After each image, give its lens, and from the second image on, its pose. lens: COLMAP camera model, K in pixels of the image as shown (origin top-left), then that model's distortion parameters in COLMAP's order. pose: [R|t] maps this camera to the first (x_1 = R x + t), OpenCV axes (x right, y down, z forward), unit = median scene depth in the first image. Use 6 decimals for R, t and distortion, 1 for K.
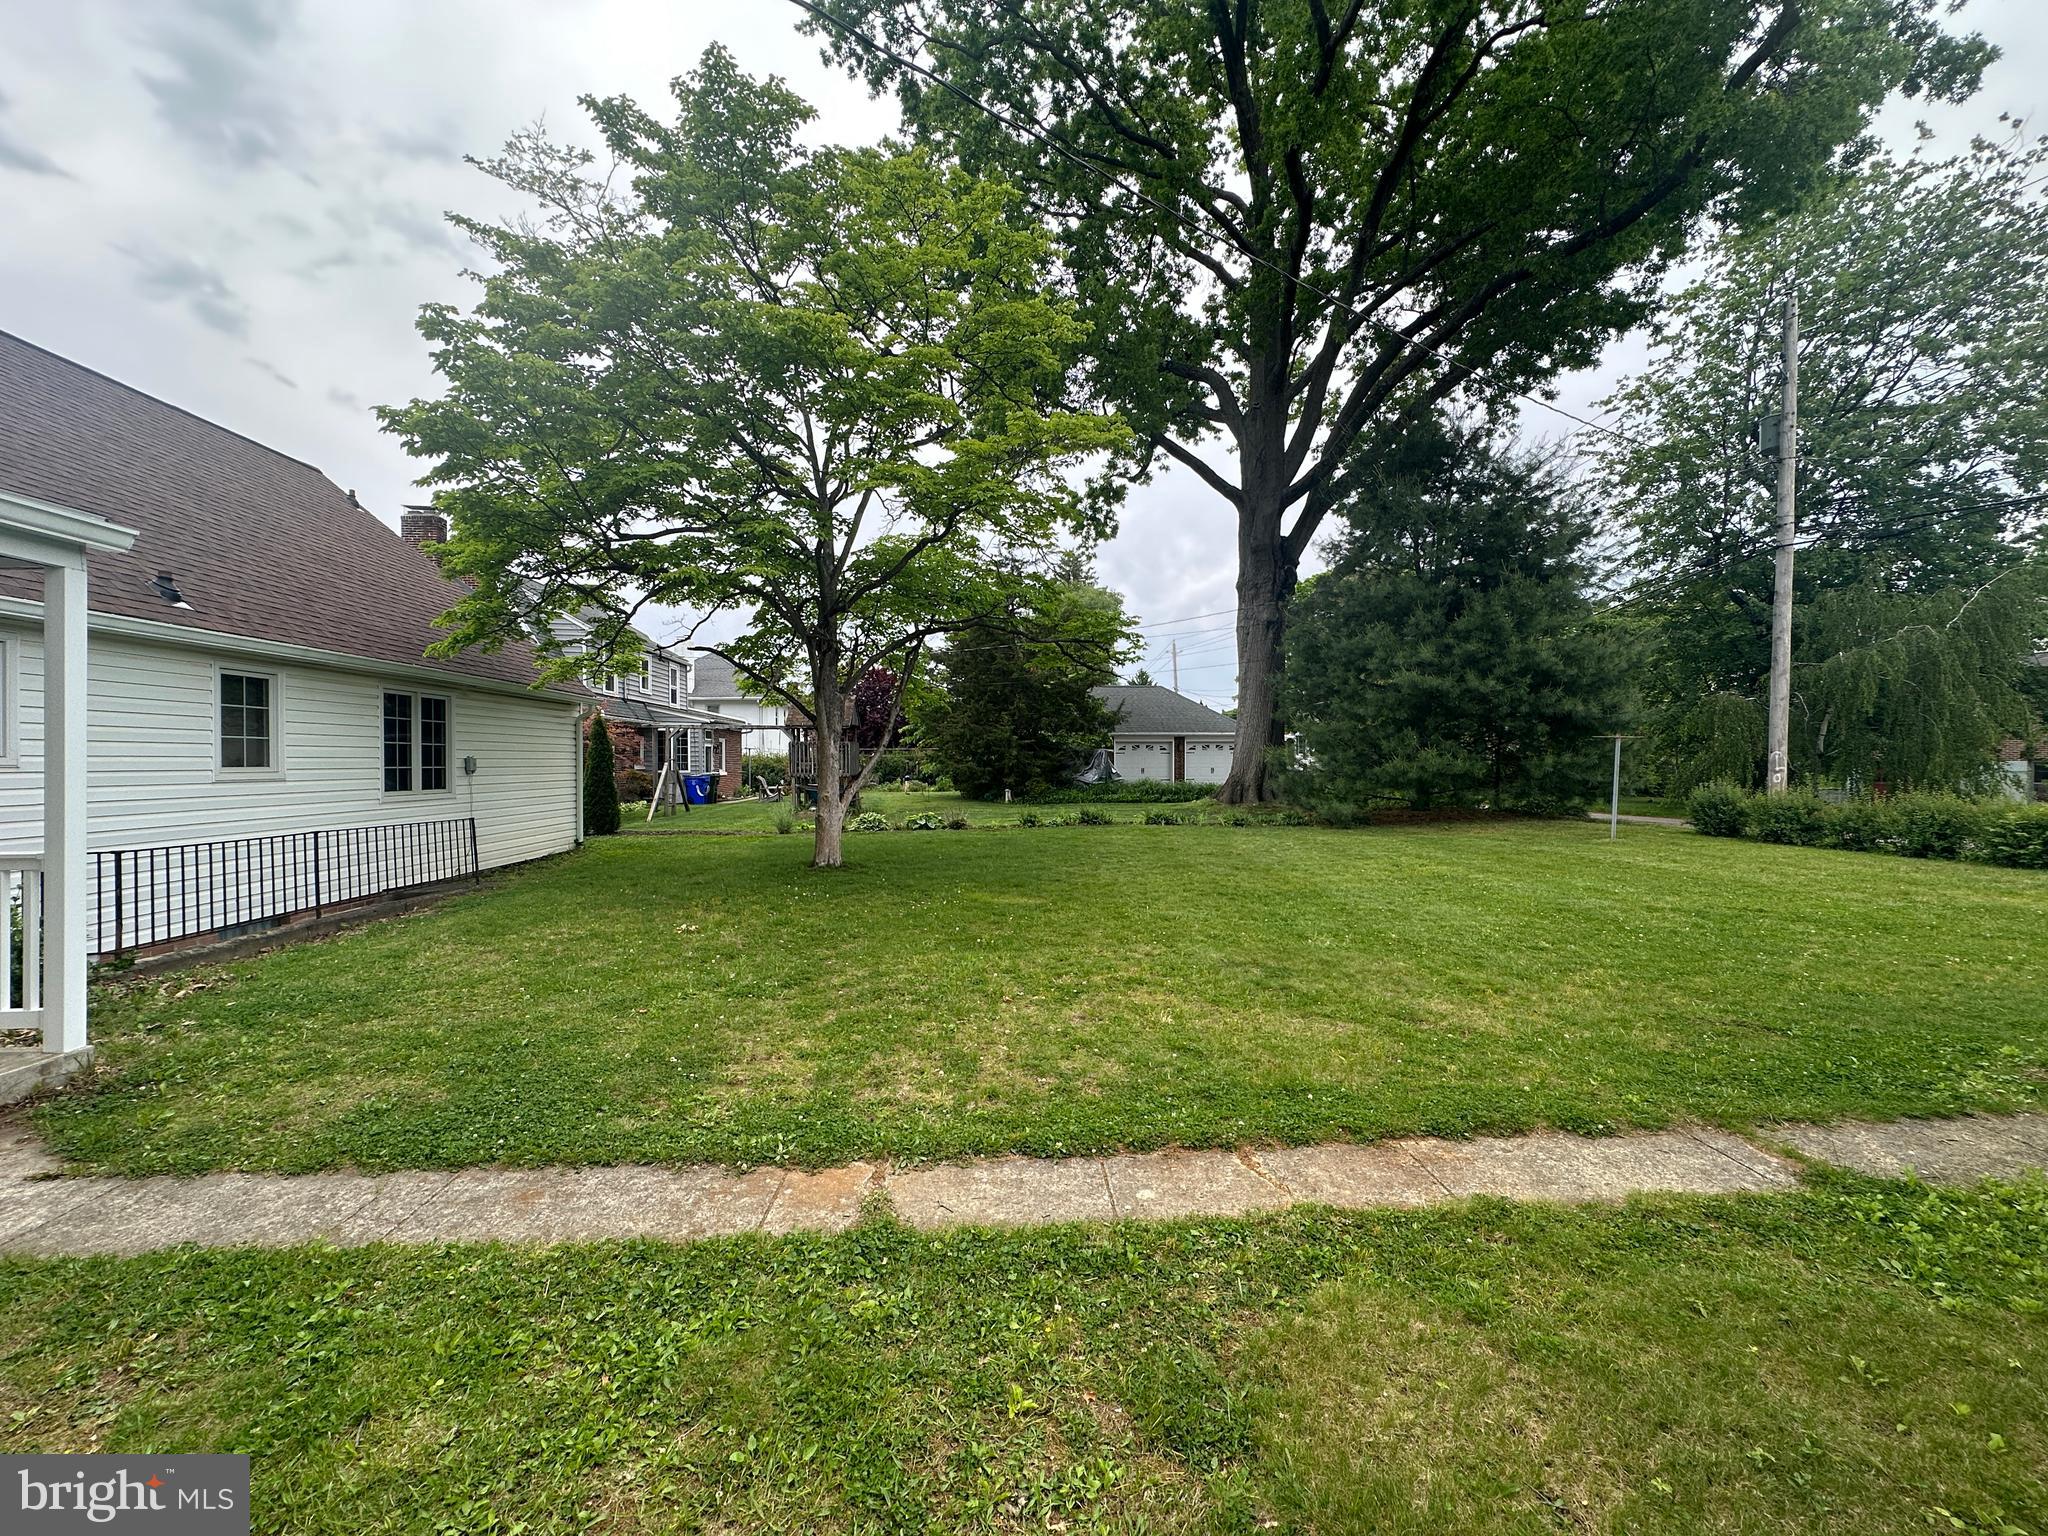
lens RADIAL K [[810.2, 0, 1030.3], [0, 810.2, 767.3], [0, 0, 1]] dist [-0.000822, -0.000085]
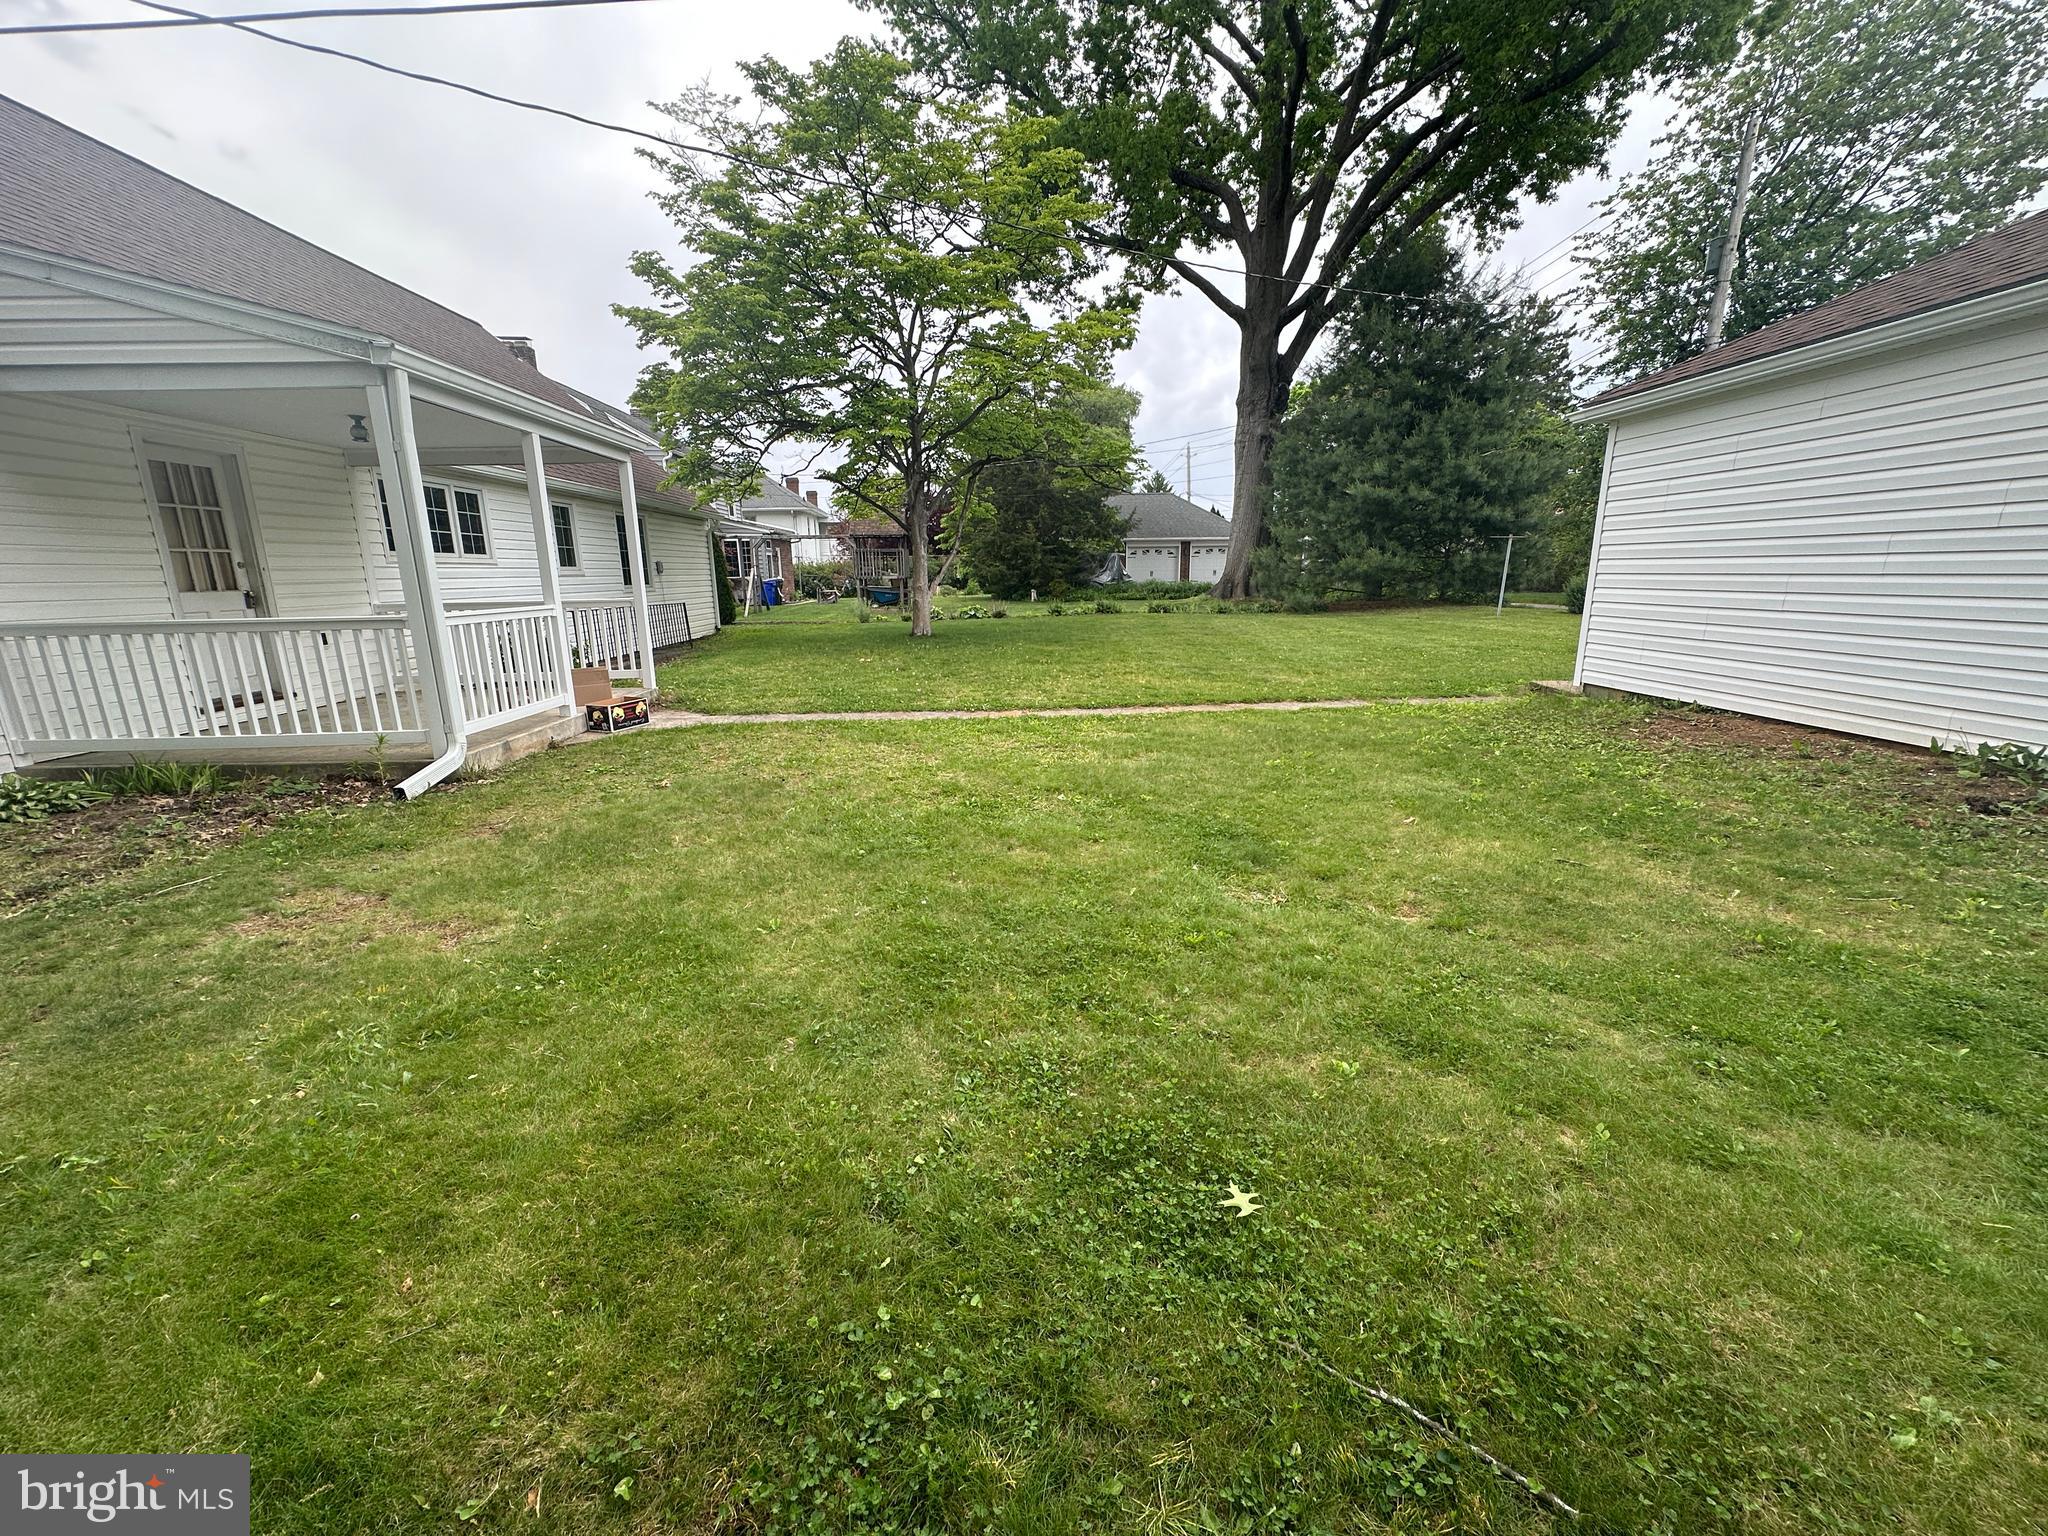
lens RADIAL K [[810.2, 0, 1024.8], [0, 810.2, 764.7], [0, 0, 1]] dist [-0.000822, -0.000085]
pose [[0.999715, -0.005287, -0.023262, -0.017123], [0.010414, 0.974035, 0.226156, 0.010108], [0.021462, -0.226334, 0.973813, -0.222095]]
